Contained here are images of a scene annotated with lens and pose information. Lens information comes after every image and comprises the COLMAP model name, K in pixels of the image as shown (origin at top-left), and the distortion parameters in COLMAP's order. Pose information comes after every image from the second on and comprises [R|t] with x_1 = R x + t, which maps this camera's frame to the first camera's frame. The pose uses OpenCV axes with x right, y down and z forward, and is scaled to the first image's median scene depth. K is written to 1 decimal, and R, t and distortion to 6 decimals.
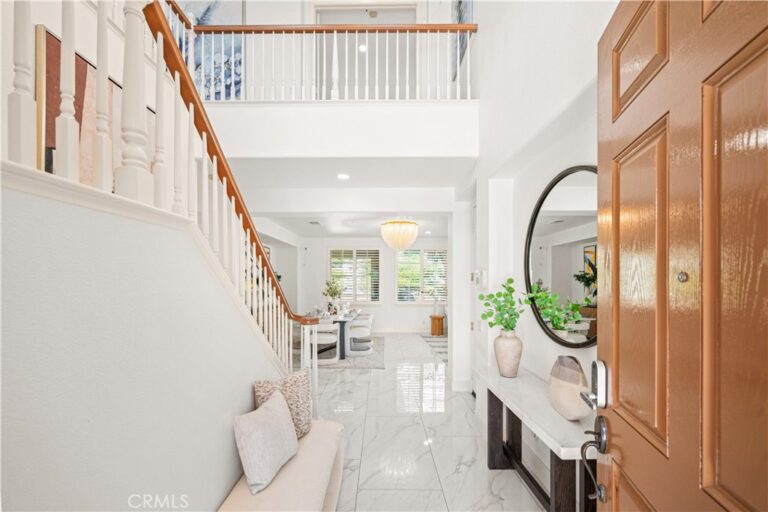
lens RADIAL K [[313.5, 0, 380.2], [0, 313.5, 282.1], [0, 0, 1]] dist [0.000638, 0.000020]
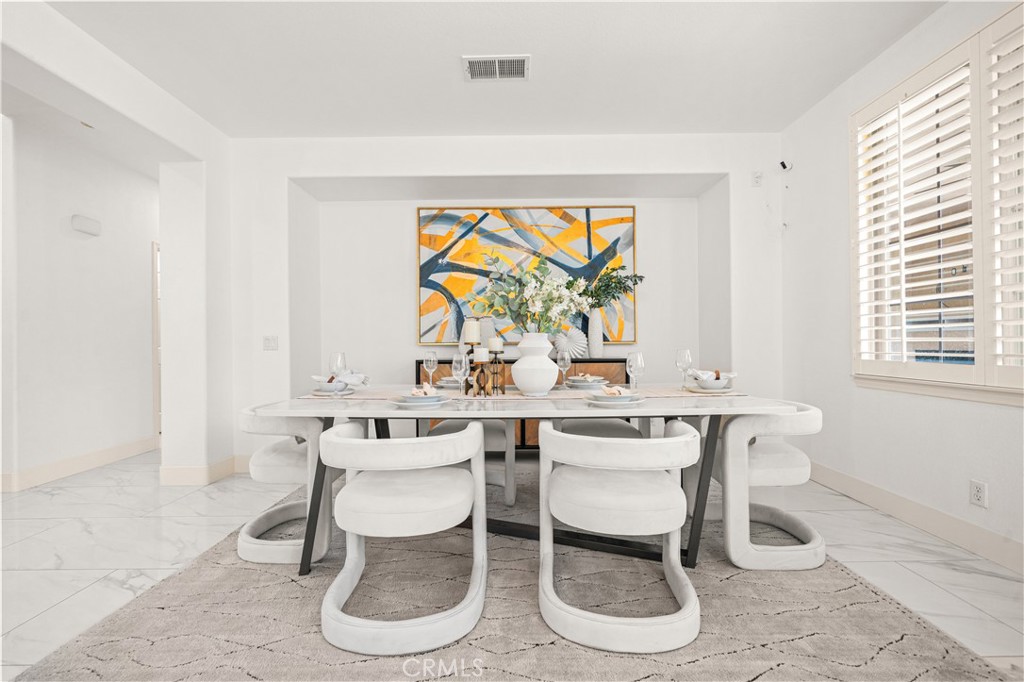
lens RADIAL K [[434.2, 0, 512.0], [0, 434.2, 341.0], [0, 0, 1]] dist [0.000432, -0.000011]
pose [[0.006635, -0.005556, -0.999963, 0.212841], [0.008026, 0.999953, -0.005503, 0.071565], [0.999946, -0.007989, 0.006679, 1.138864]]
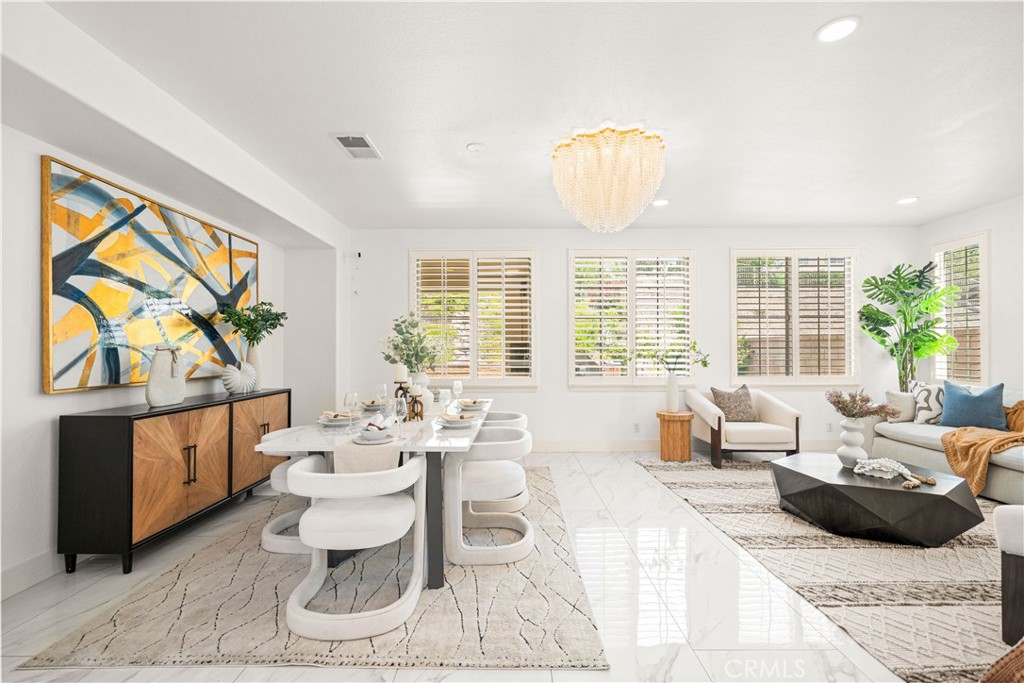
lens RADIAL K [[454.3, 0, 507.4], [0, 454.3, 343.5], [0, 0, 1]] dist [0.003020, 0.000229]
pose [[0.999998, -0.002001, 0.000291, -0.054399], [0.002004, 0.999911, -0.013168, 0.033354], [-0.000265, 0.013169, 0.999913, 0.578515]]
